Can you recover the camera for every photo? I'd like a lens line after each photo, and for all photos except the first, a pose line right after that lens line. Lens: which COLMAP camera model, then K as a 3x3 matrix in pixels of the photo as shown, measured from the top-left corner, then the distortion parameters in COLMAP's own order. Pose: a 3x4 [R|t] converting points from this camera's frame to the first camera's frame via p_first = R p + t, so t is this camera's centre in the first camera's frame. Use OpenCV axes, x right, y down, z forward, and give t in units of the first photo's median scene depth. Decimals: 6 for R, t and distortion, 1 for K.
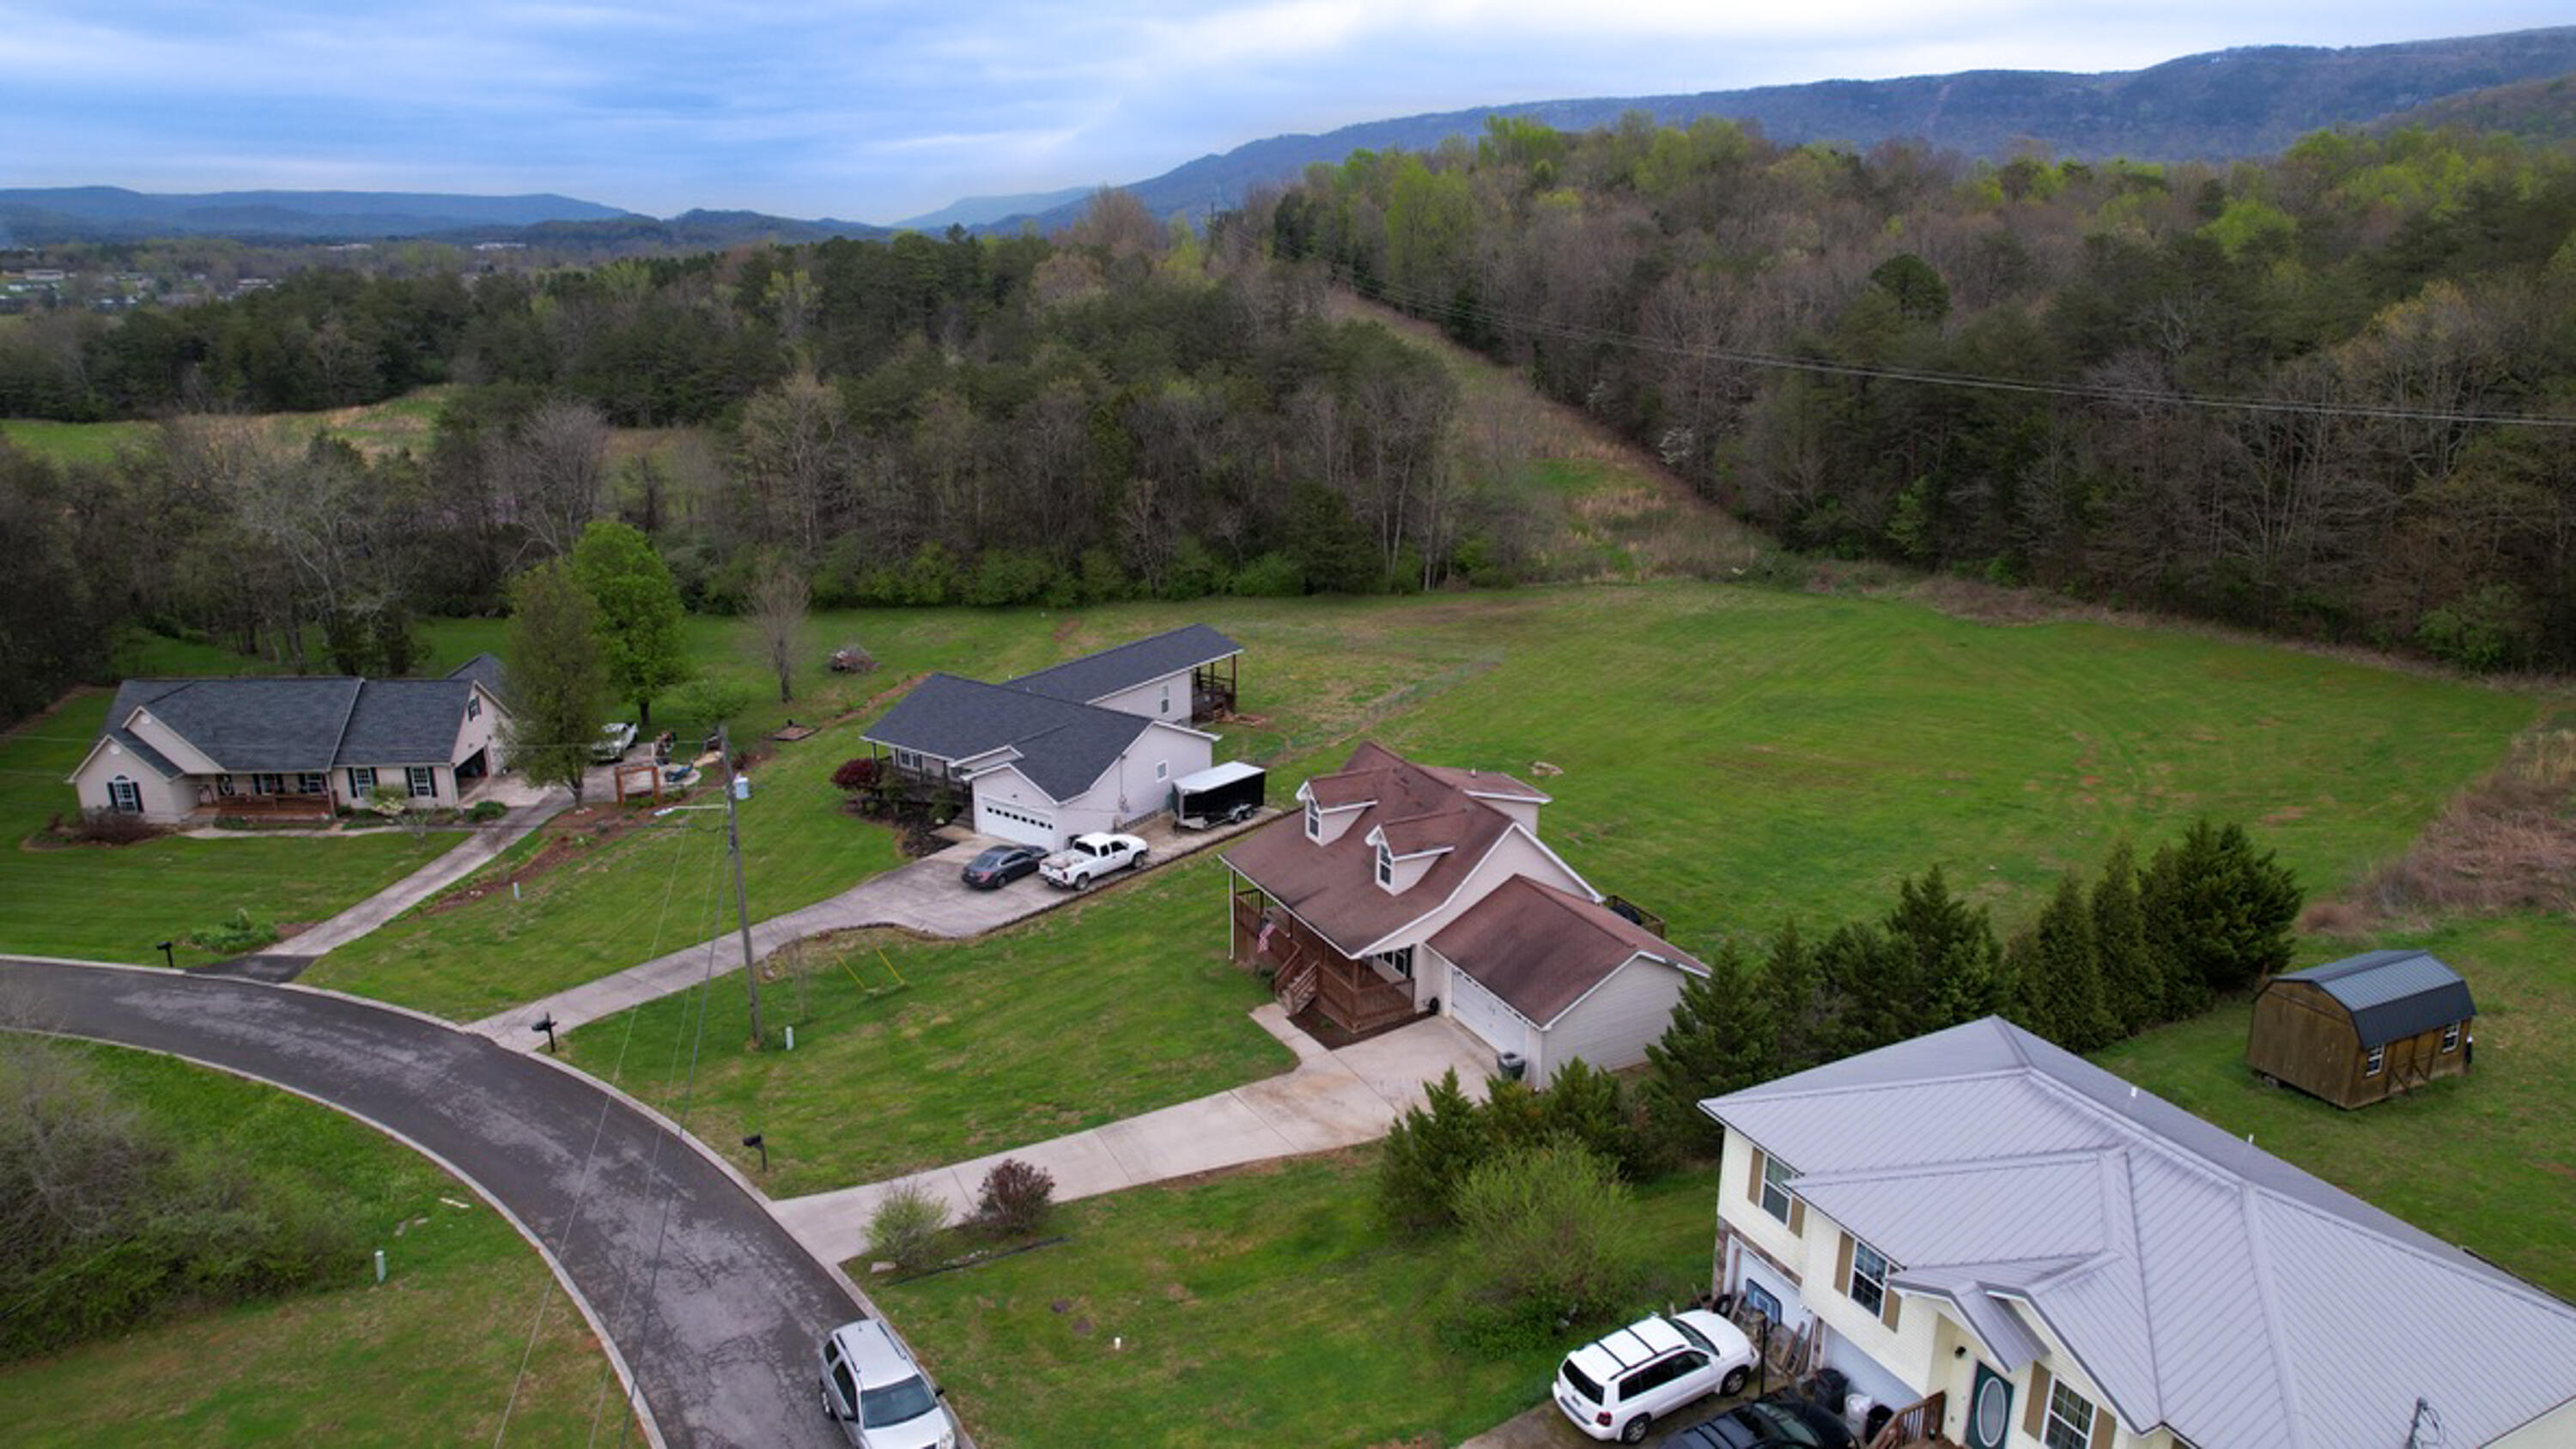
lens RADIAL K [[1649.1, 0, 1295.2], [0, 1649.1, 726.6], [0, 0, 1]] dist [-0.060020, 0.059592]
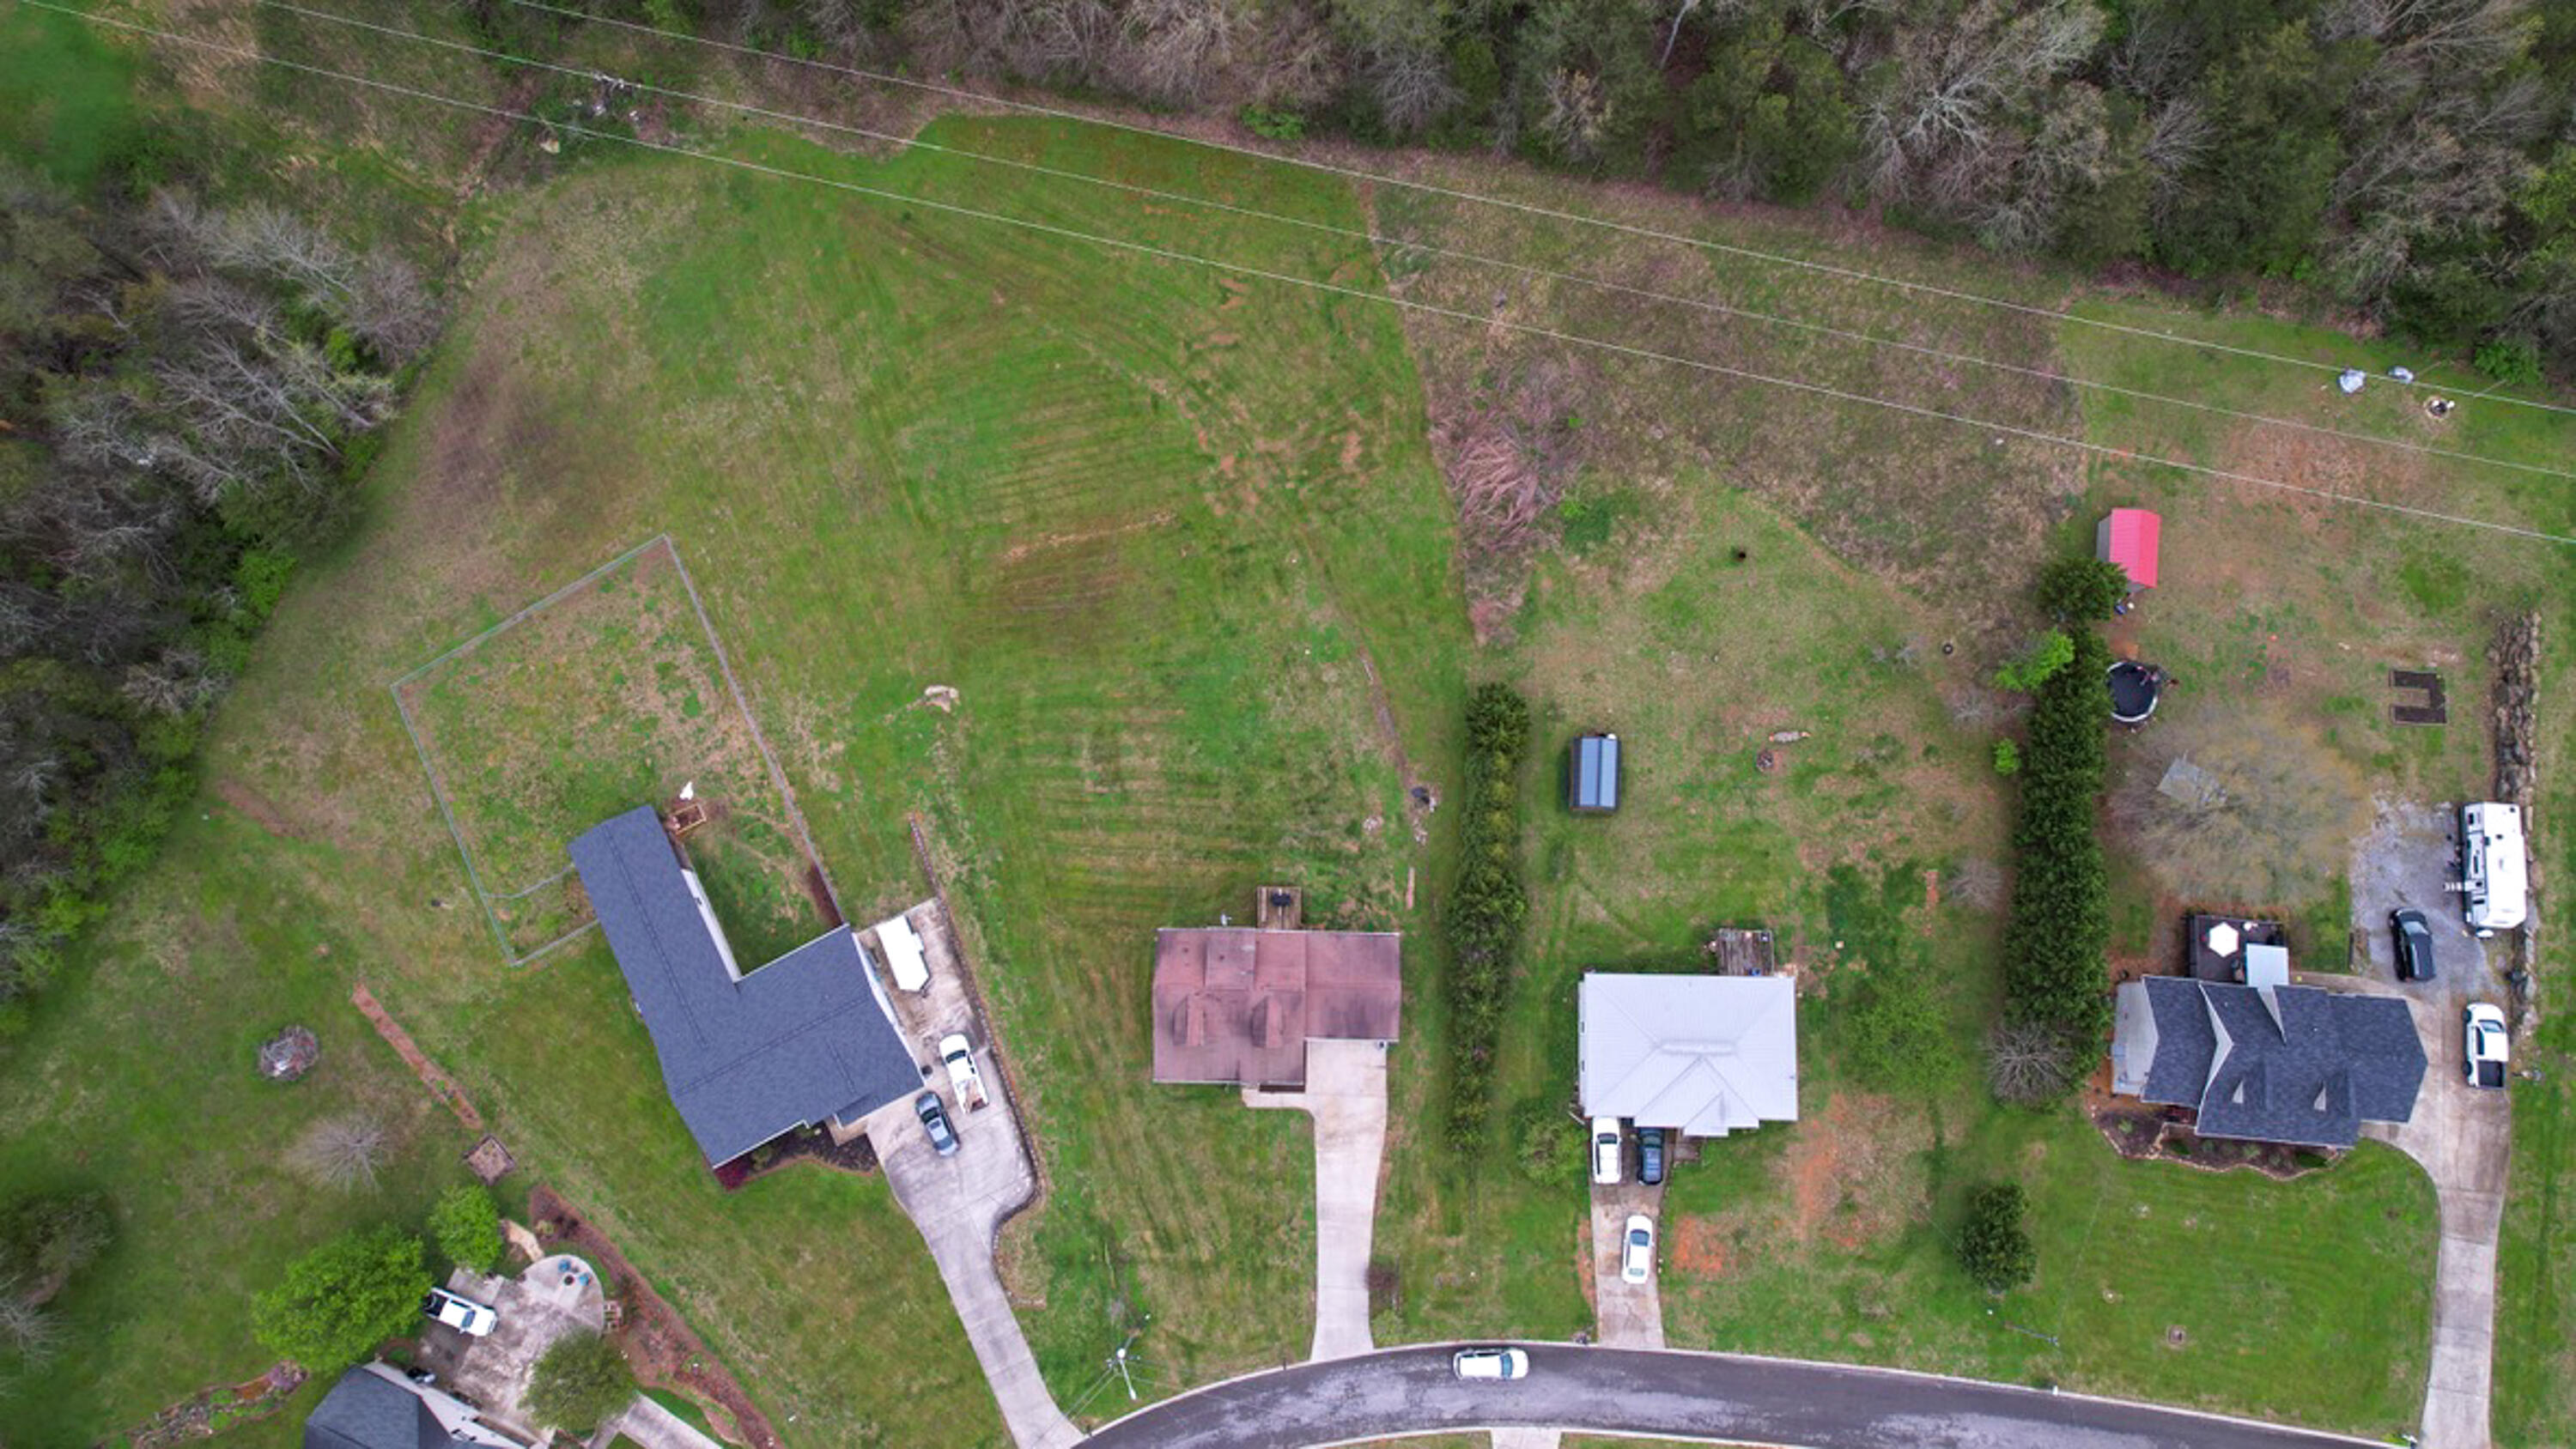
lens RADIAL K [[1649.1, 0, 1295.2], [0, 1649.1, 726.6], [0, 0, 1]] dist [-0.060020, 0.059592]
pose [[0.471661, -0.869564, 0.146270, 0.076067], [0.246217, 0.289159, 0.925075, -1.254193], [-0.846707, -0.400307, 0.350486, 0.299338]]
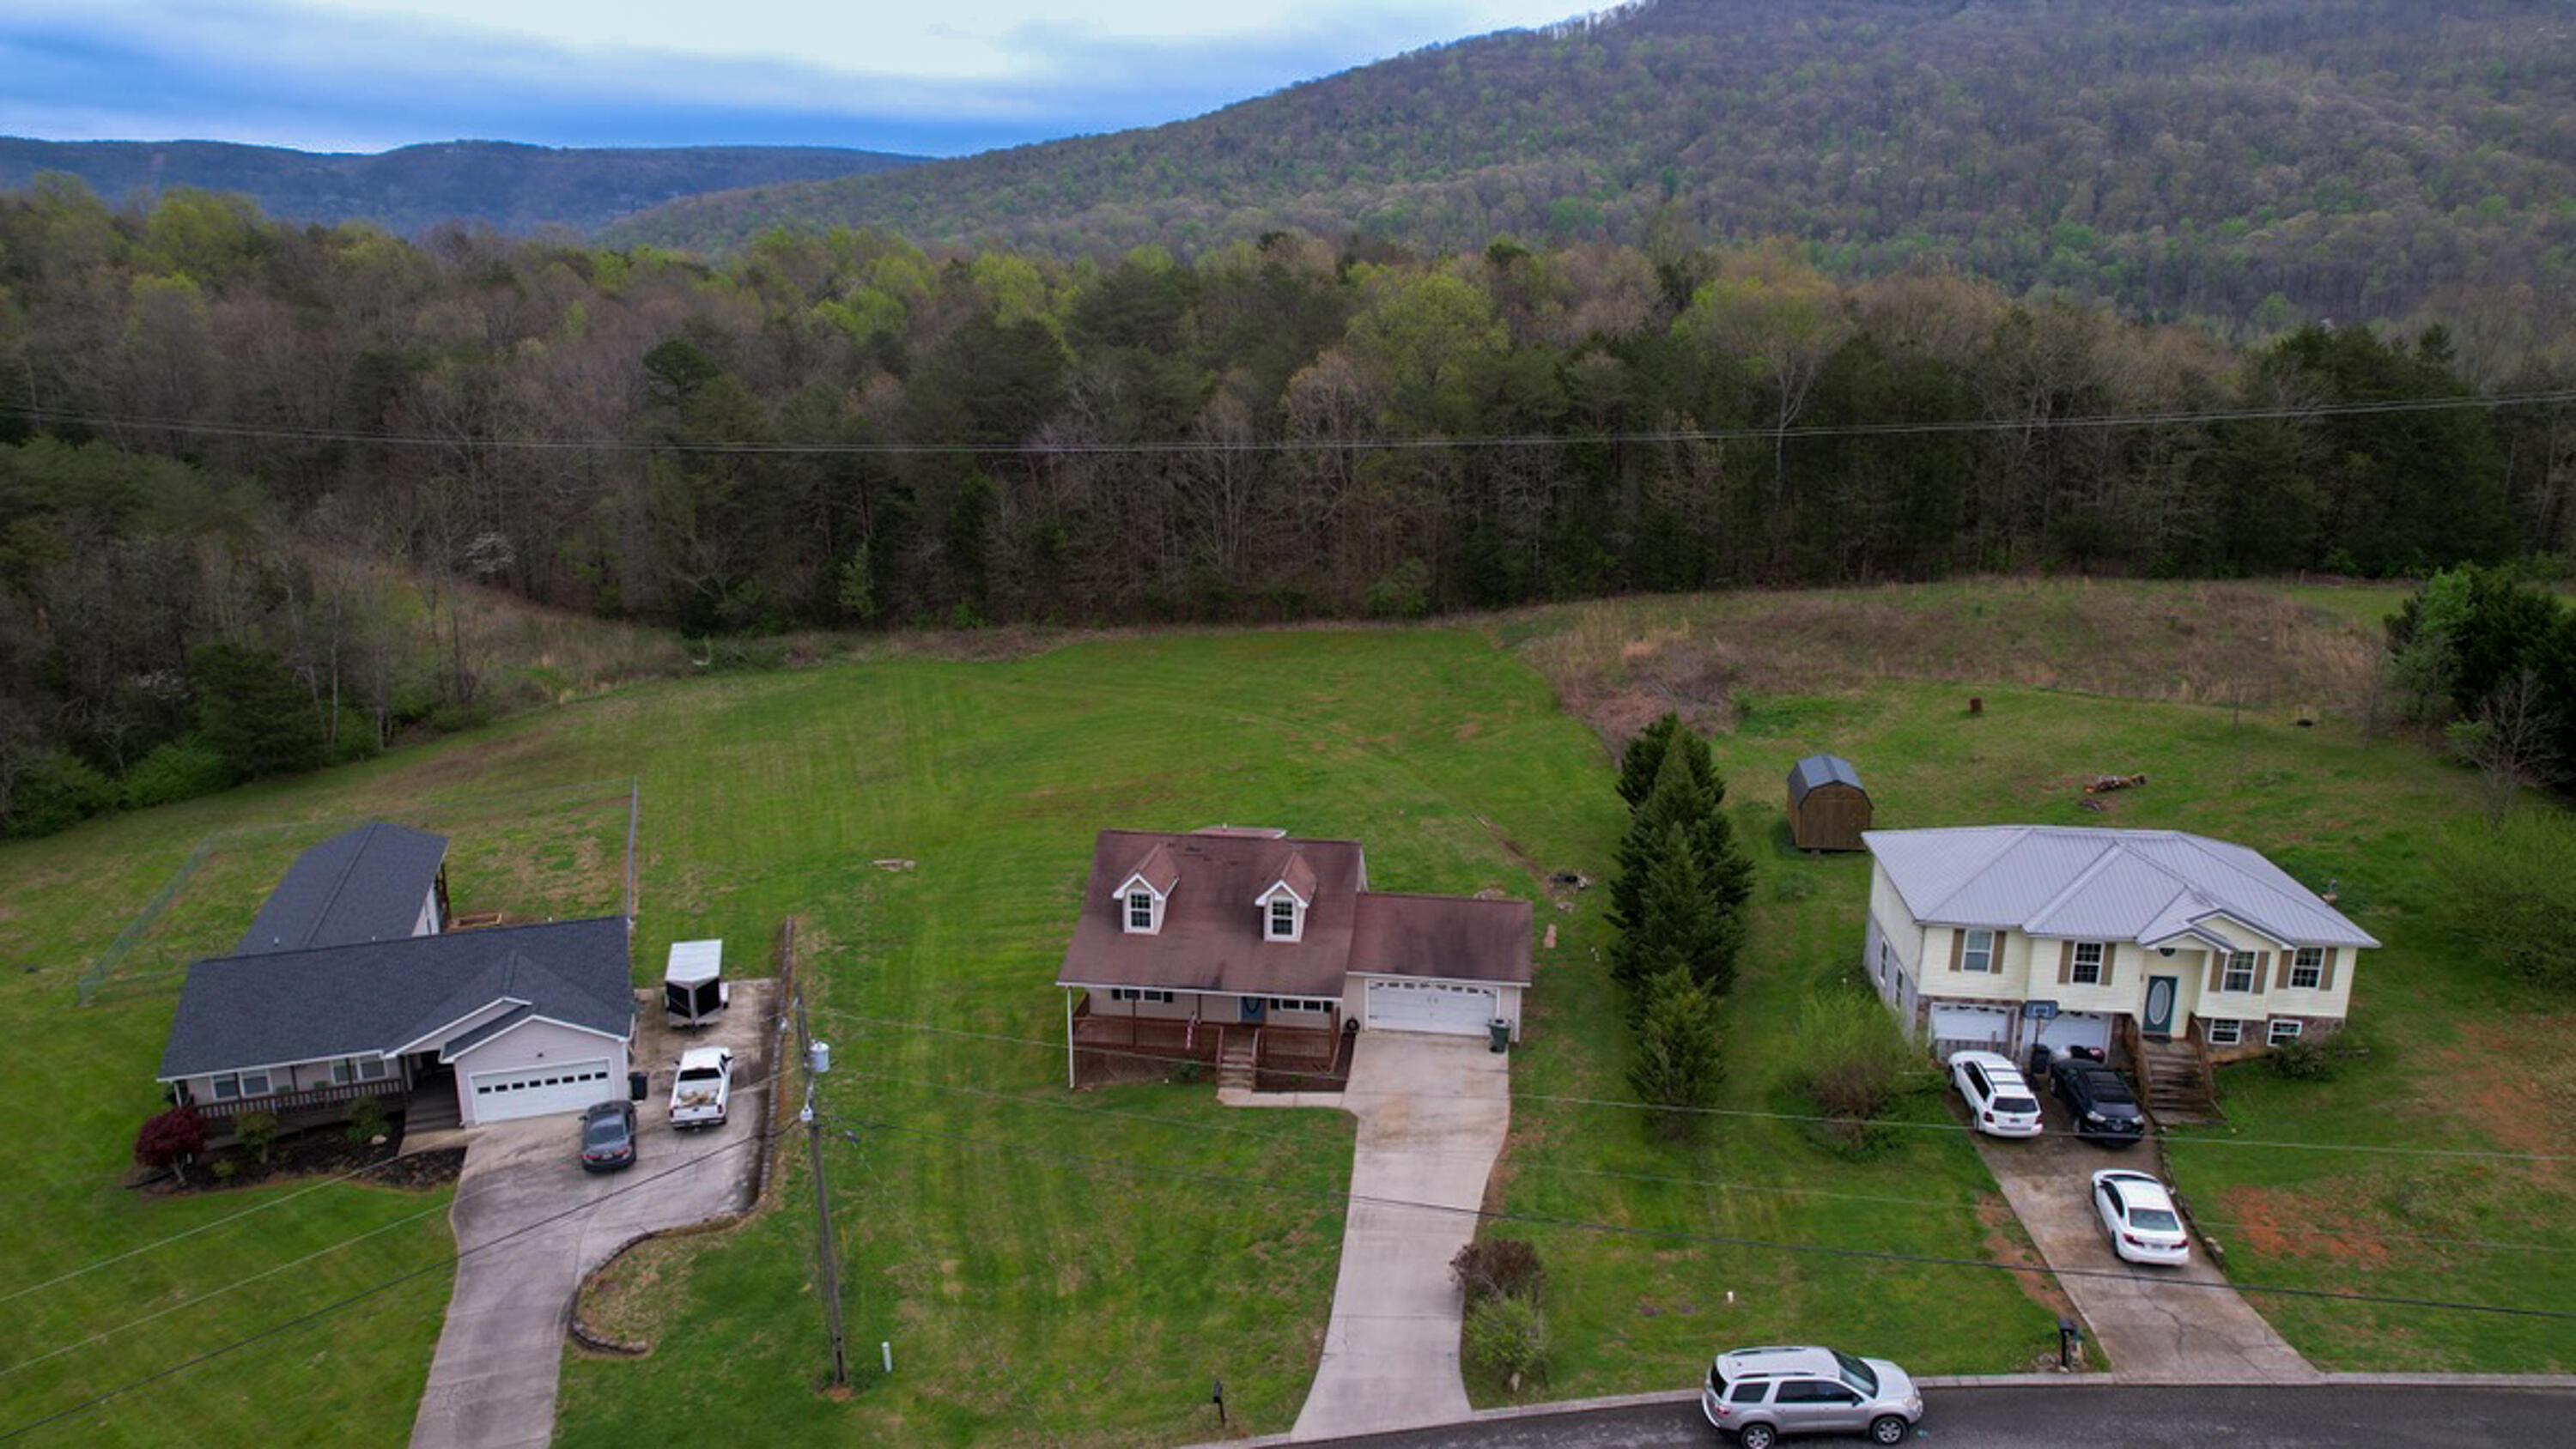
lens RADIAL K [[1649.1, 0, 1295.2], [0, 1649.1, 726.6], [0, 0, 1]] dist [-0.060020, 0.059592]
pose [[0.573268, -0.198716, 0.794906, -0.517655], [0.235860, 0.969104, 0.072166, -0.074508], [-0.784687, 0.146116, 0.602425, 0.233660]]
